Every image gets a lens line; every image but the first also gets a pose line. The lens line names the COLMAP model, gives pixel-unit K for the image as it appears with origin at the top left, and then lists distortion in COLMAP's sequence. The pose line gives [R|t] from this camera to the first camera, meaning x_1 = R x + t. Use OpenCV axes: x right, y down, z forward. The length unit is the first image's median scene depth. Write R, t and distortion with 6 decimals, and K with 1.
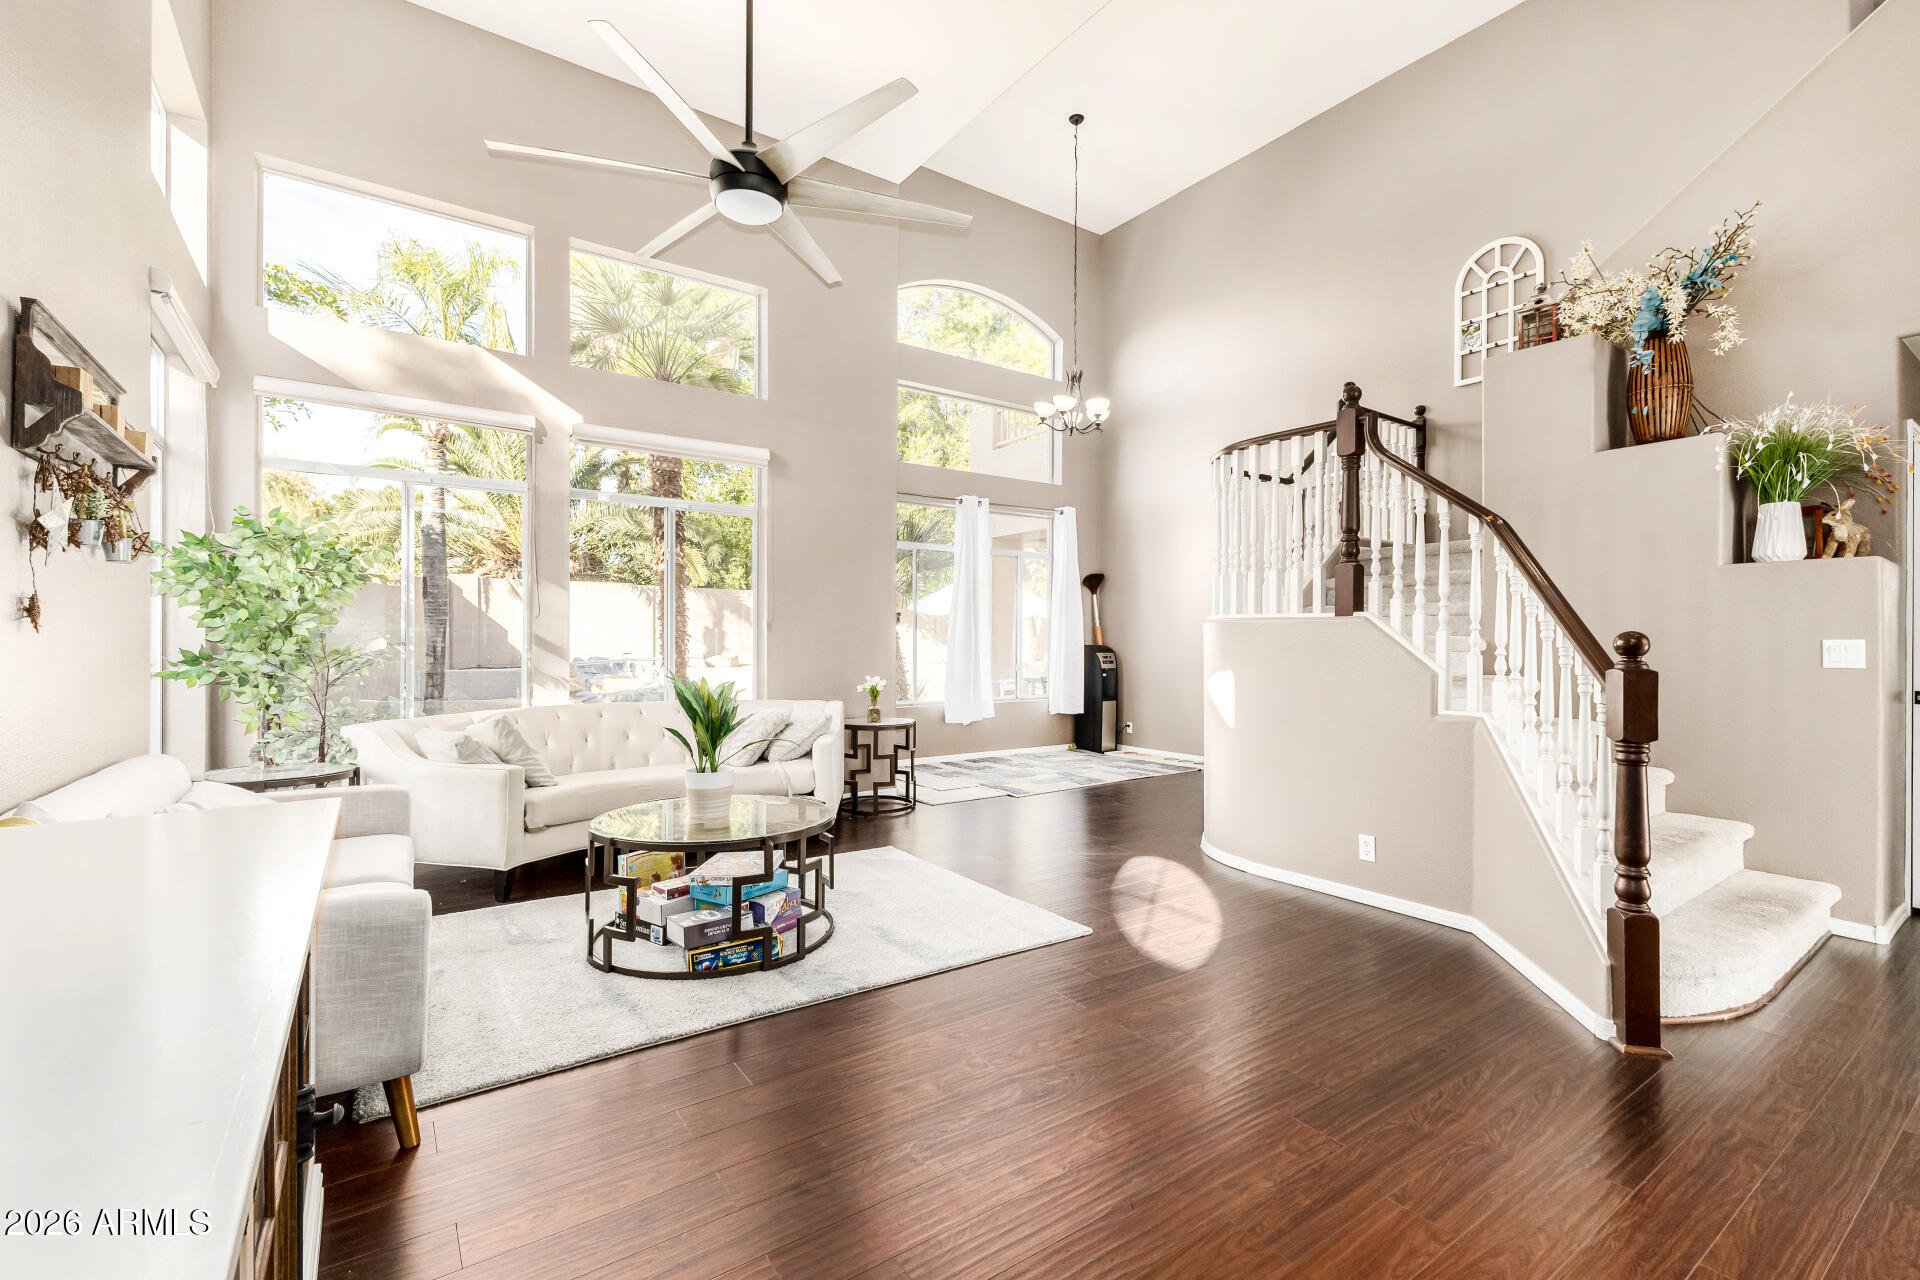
lens RADIAL K [[819.4, 0, 962.5], [0, 819.4, 636.8], [0, 0, 1]] dist [0.001748, -0.000244]
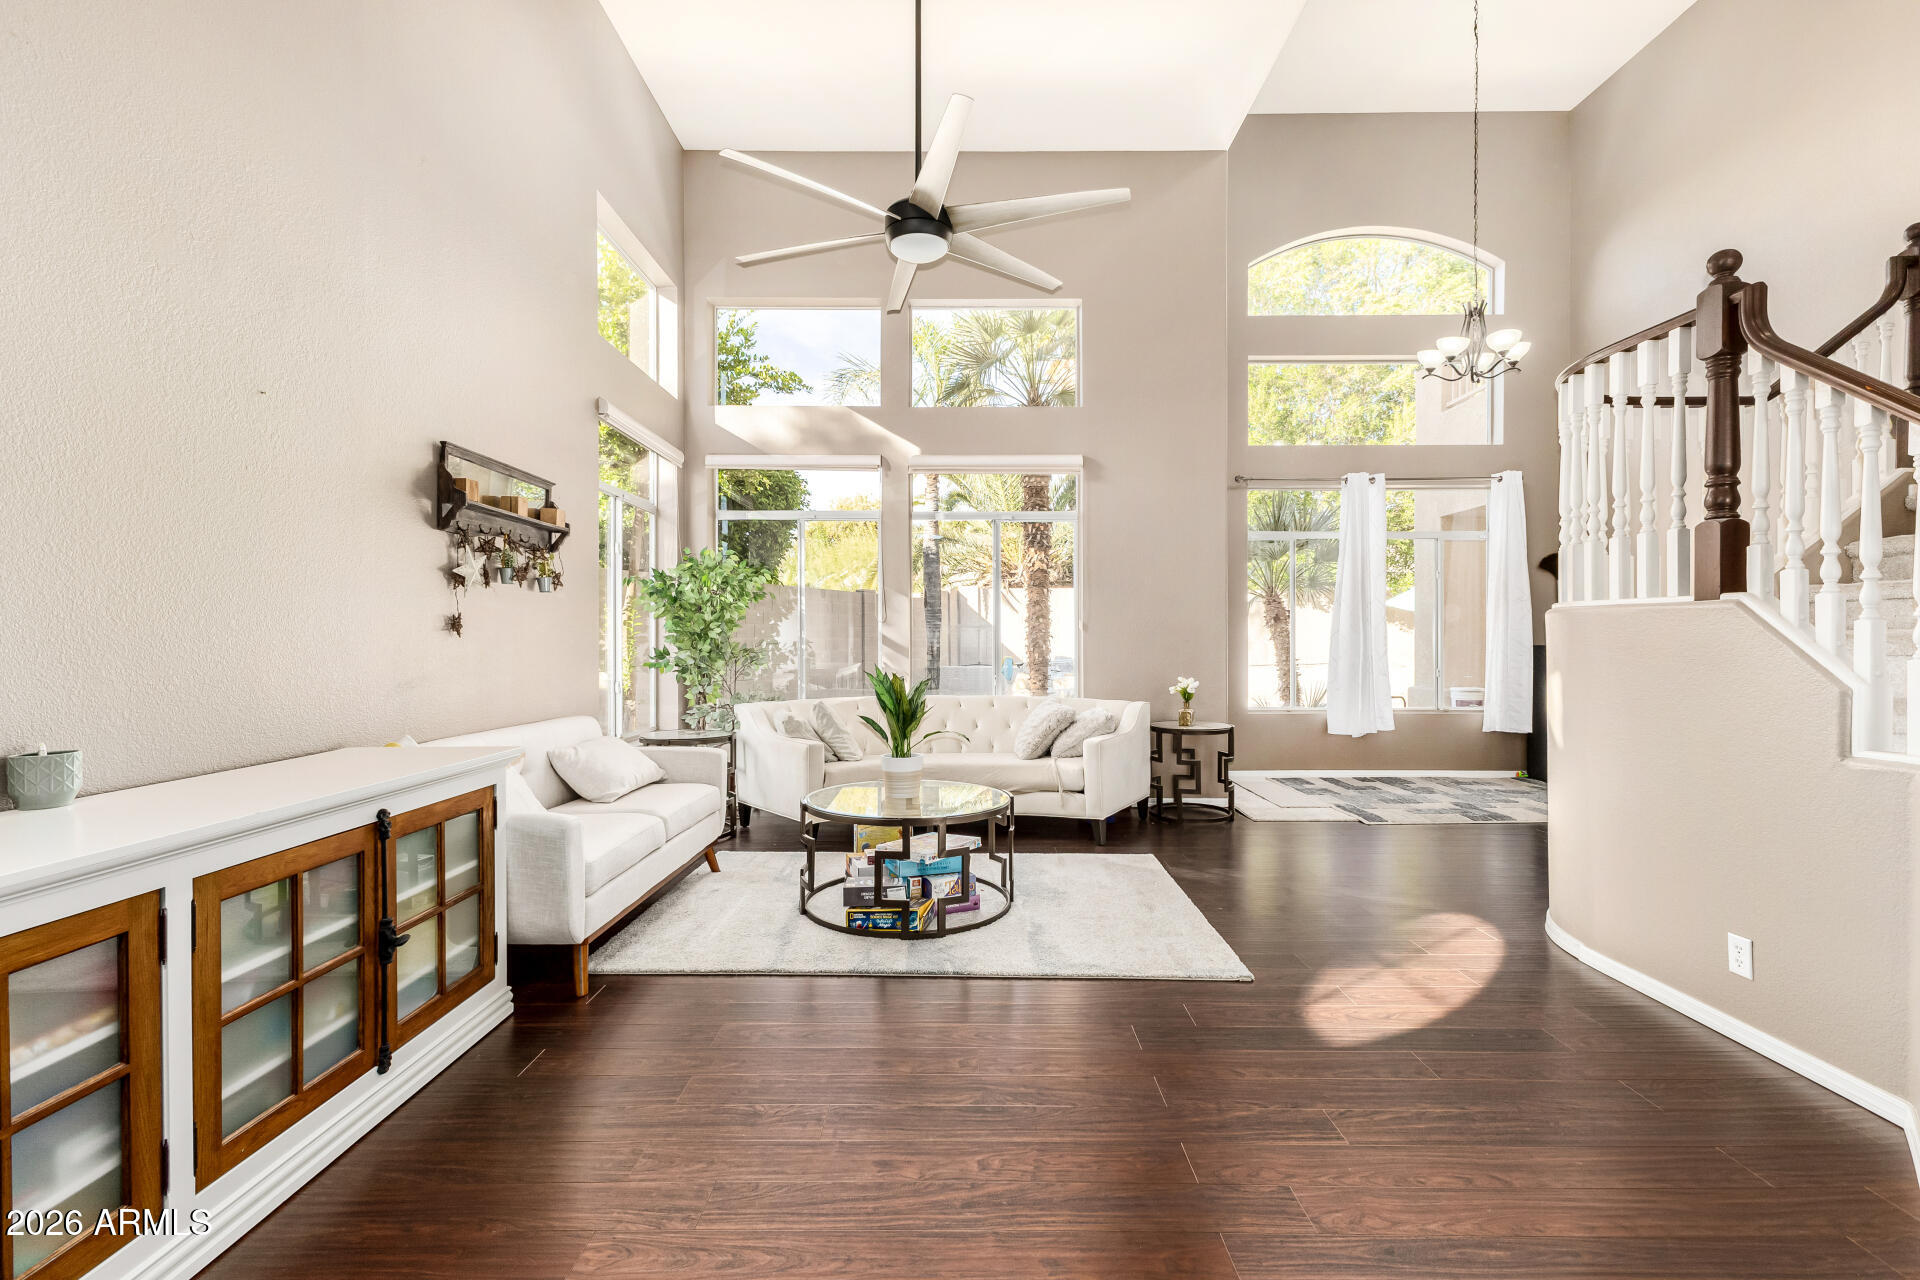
lens RADIAL K [[819.4, 0, 962.5], [0, 819.4, 636.8], [0, 0, 1]] dist [0.001748, -0.000244]
pose [[0.819517, -0.005843, -0.573025, 0.338751], [0.005439, 0.999982, -0.002419, 0.002150], [0.573029, -0.001134, 0.819535, 0.104844]]
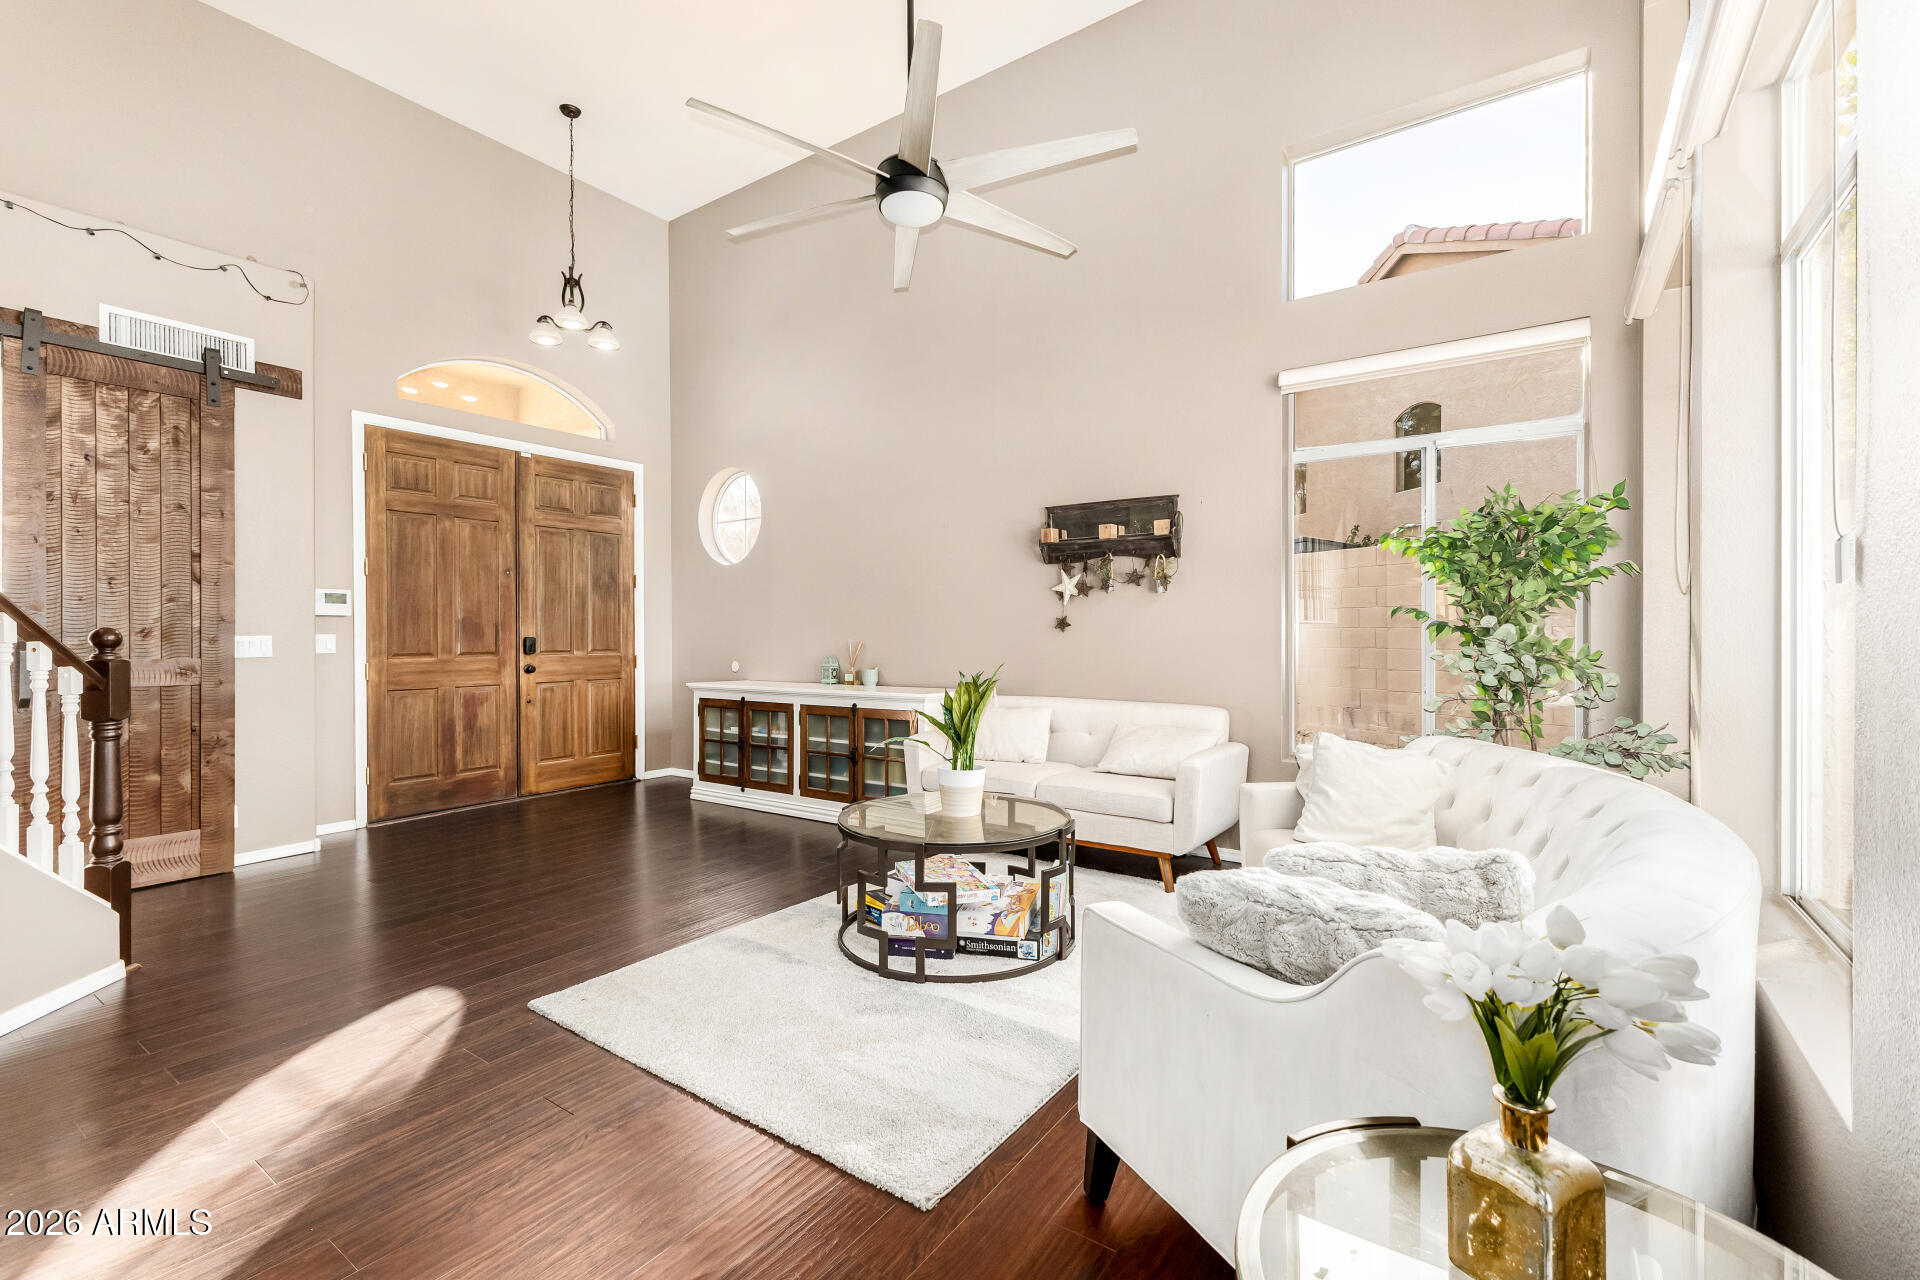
lens RADIAL K [[819.4, 0, 962.5], [0, 819.4, 636.8], [0, 0, 1]] dist [0.001748, -0.000244]
pose [[-0.934337, -0.003309, -0.356375, 0.034345], [-0.000533, 0.999969, -0.007886, 0.014607], [0.356390, -0.007179, -0.934310, 1.614254]]
